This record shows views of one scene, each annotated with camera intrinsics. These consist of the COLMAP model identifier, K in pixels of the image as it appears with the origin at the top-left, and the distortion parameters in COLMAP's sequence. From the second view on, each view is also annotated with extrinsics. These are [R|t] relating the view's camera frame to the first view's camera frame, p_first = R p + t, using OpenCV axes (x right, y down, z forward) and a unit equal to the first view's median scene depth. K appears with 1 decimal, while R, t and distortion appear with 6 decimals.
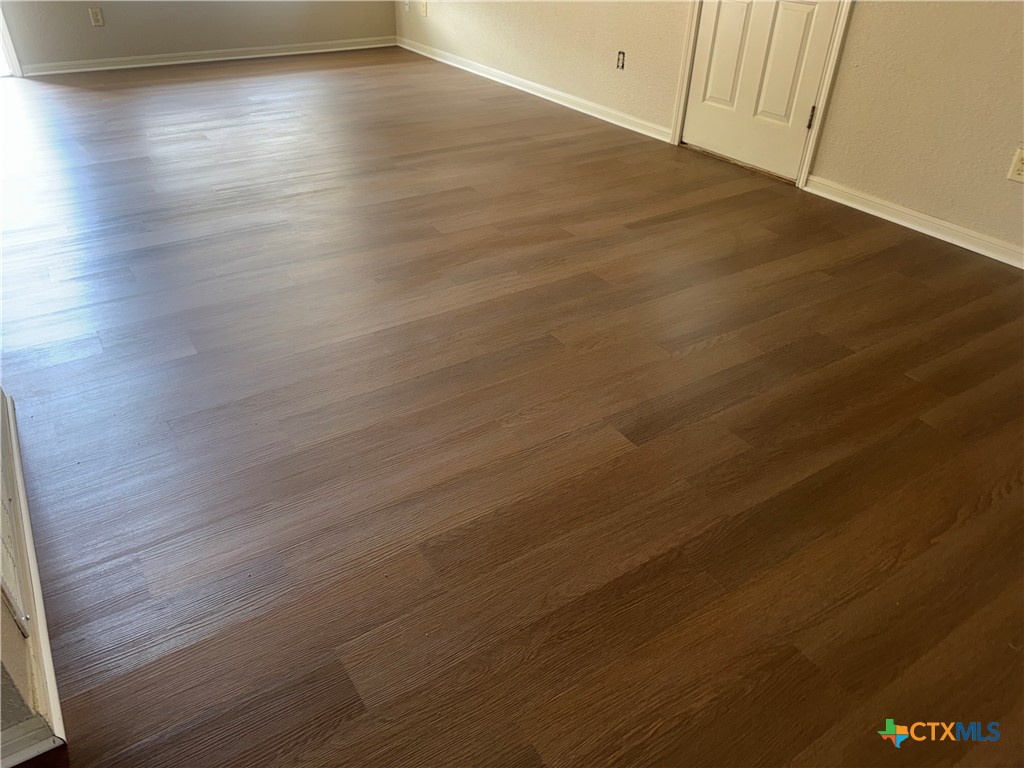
lens RADIAL K [[727.6, 0, 509.4], [0, 727.6, 380.5], [0, 0, 1]] dist [0.045940, -0.049054]
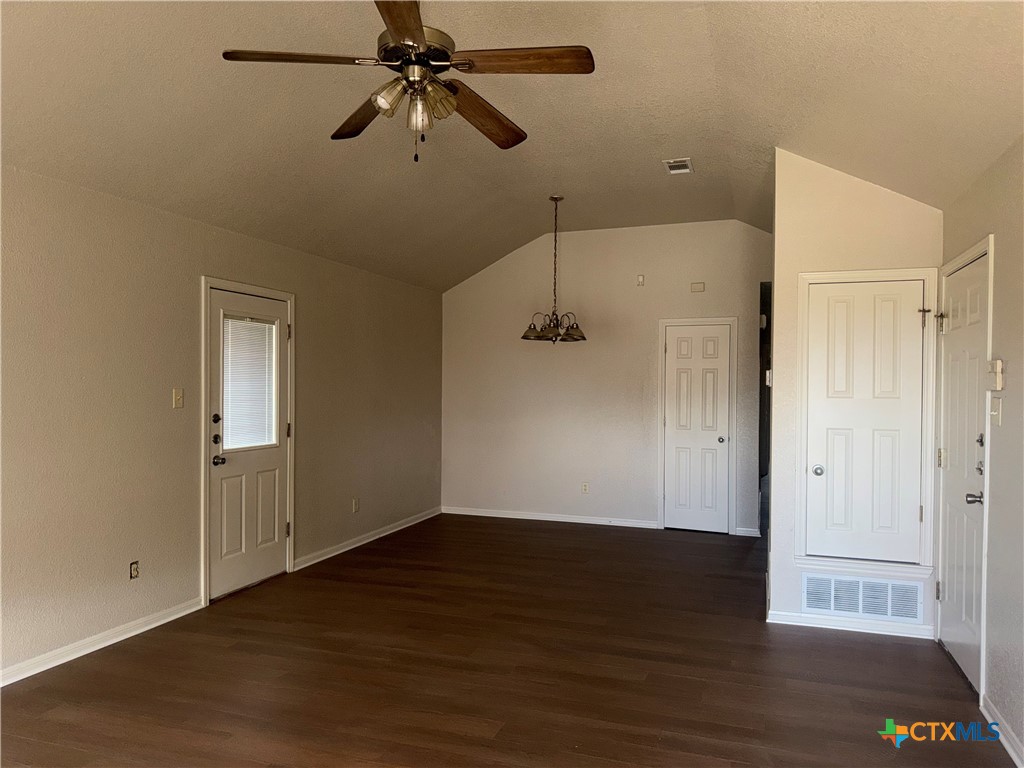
lens RADIAL K [[720.6, 0, 505.9], [0, 720.6, 385.2], [0, 0, 1]] dist [0.002601, -0.022630]
pose [[-0.607662, -0.023782, 0.793839, -1.103276], [0.426724, 0.833233, 0.351608, -0.960653], [-0.669816, 0.552410, -0.496176, 1.278453]]
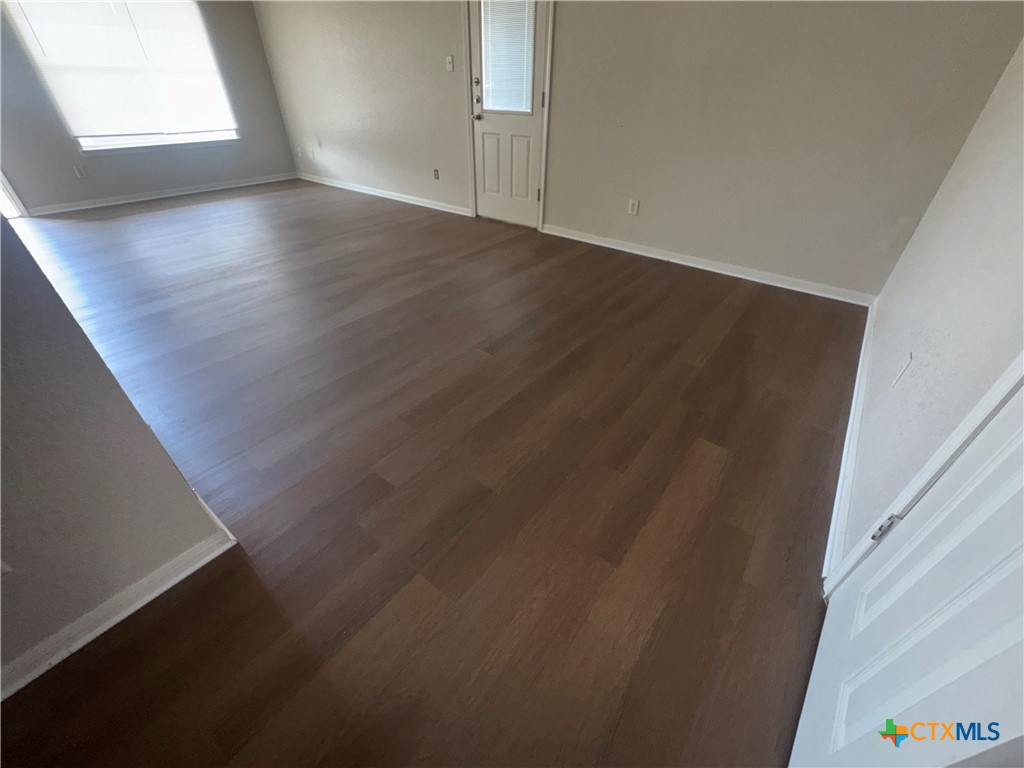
lens RADIAL K [[411.7, 0, 510.8], [0, 411.7, 383.5], [0, 0, 1]] dist [-0.002096, 0.000012]
pose [[0.946694, -0.197106, 0.254795, -0.047825], [0.186317, 0.980266, 0.066060, 0.057249], [-0.262788, -0.015066, 0.964736, -0.070366]]
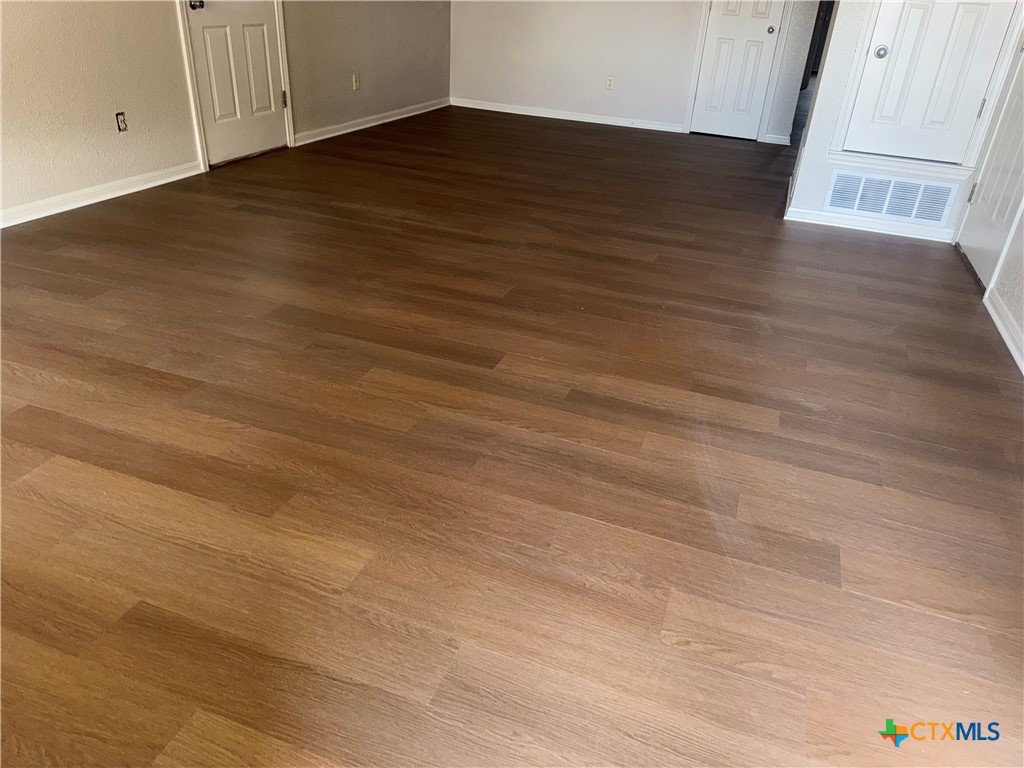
lens RADIAL K [[720.6, 0, 505.9], [0, 720.6, 385.2], [0, 0, 1]] dist [0.002601, -0.022630]
pose [[-0.590603, -0.431328, 0.682015, -1.067704], [0.395927, 0.581558, 0.710656, -0.865976], [-0.703157, 0.689744, -0.172695, 1.322726]]
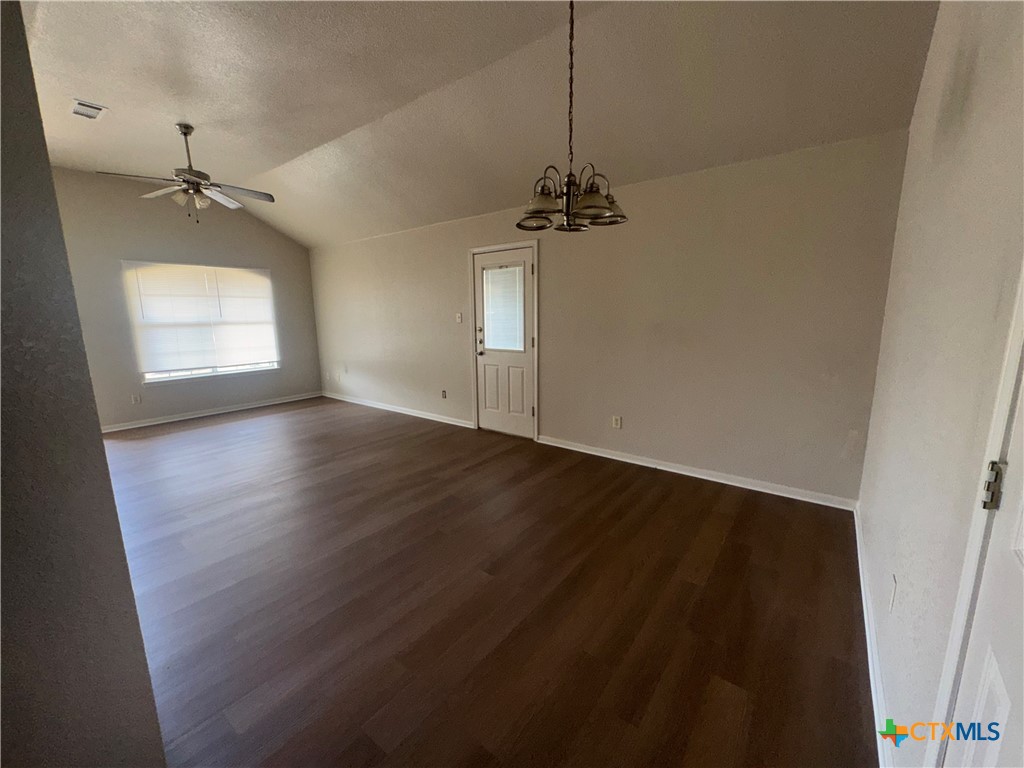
lens RADIAL K [[411.7, 0, 510.8], [0, 411.7, 383.5], [0, 0, 1]] dist [-0.002096, 0.000012]
pose [[0.943409, -0.088790, 0.319523, -0.056299], [0.209651, 0.906212, -0.367186, 0.018995], [-0.256953, 0.413395, 0.873544, -0.138247]]
